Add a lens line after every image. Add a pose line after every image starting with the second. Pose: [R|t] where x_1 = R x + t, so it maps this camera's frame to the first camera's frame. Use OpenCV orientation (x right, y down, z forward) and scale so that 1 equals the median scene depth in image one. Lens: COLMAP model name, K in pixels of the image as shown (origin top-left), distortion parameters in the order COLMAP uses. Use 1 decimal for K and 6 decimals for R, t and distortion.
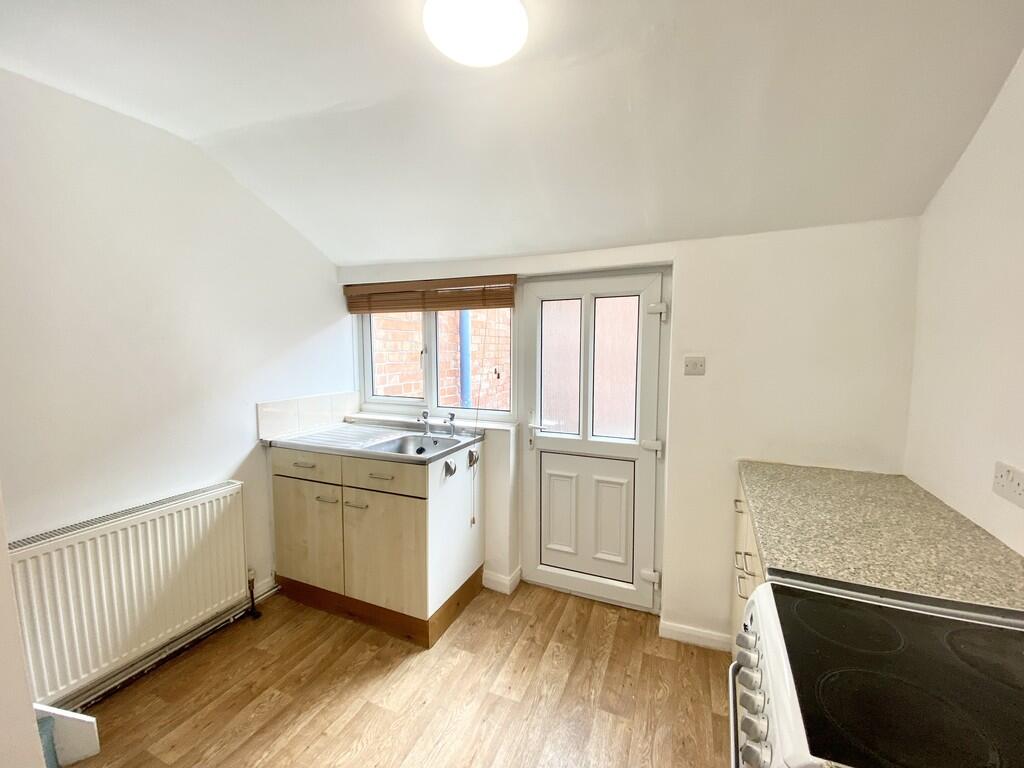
lens RADIAL K [[412.0, 0, 511.3], [0, 412.0, 385.1], [0, 0, 1]] dist [0.052746, -0.044373]
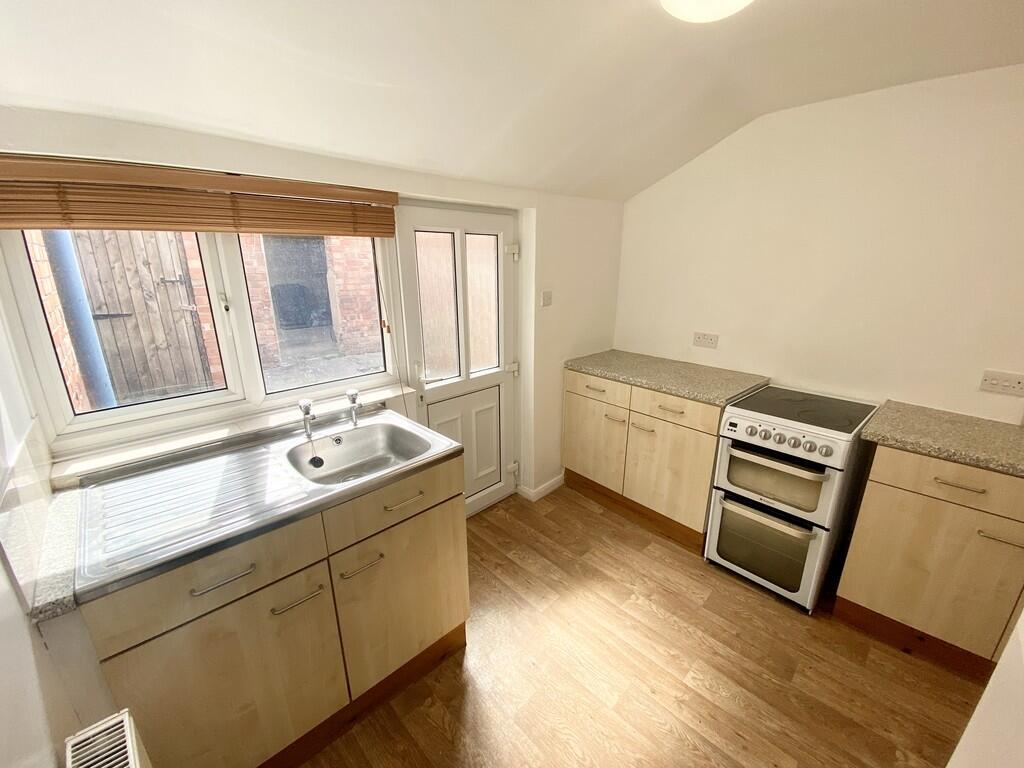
lens RADIAL K [[412.0, 0, 511.3], [0, 412.0, 385.1], [0, 0, 1]] dist [0.052746, -0.044373]
pose [[0.394649, -0.268114, 0.878844, -0.706473], [0.082080, 0.962943, 0.256912, -0.110732], [-0.915159, -0.029255, 0.402031, 0.504548]]
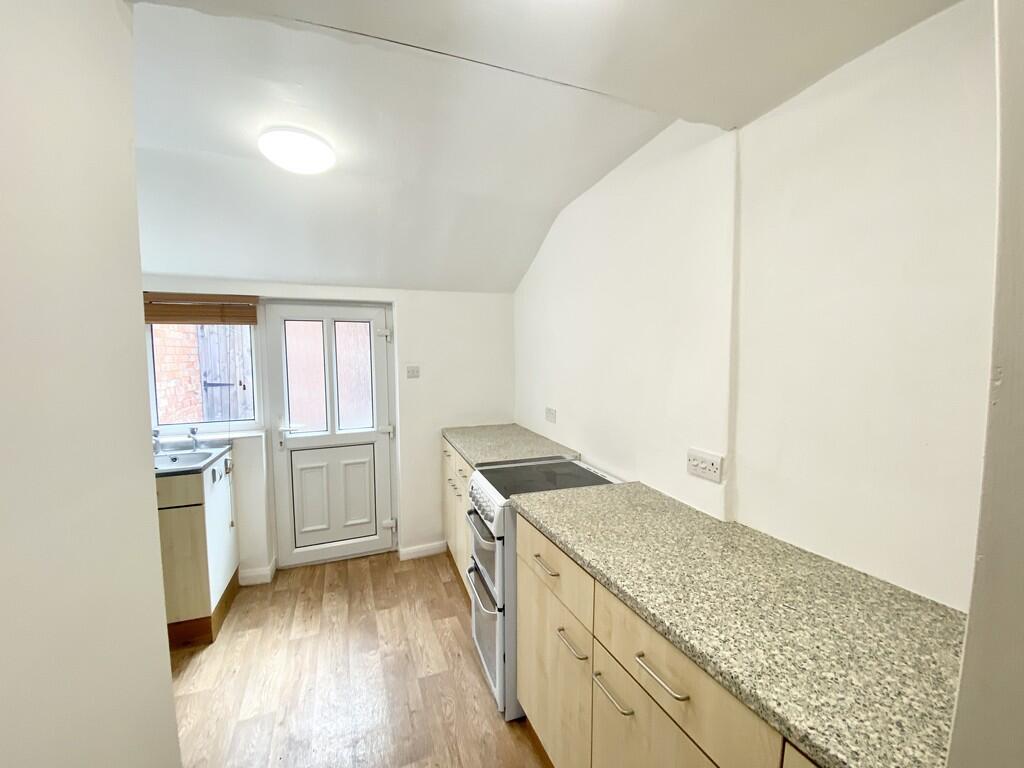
lens RADIAL K [[412.0, 0, 511.3], [0, 412.0, 385.1], [0, 0, 1]] dist [0.052746, -0.044373]
pose [[0.713252, -0.058490, 0.698462, -0.318342], [0.069679, 0.997493, 0.012377, 0.007496], [-0.697435, 0.039840, 0.715540, -0.294110]]
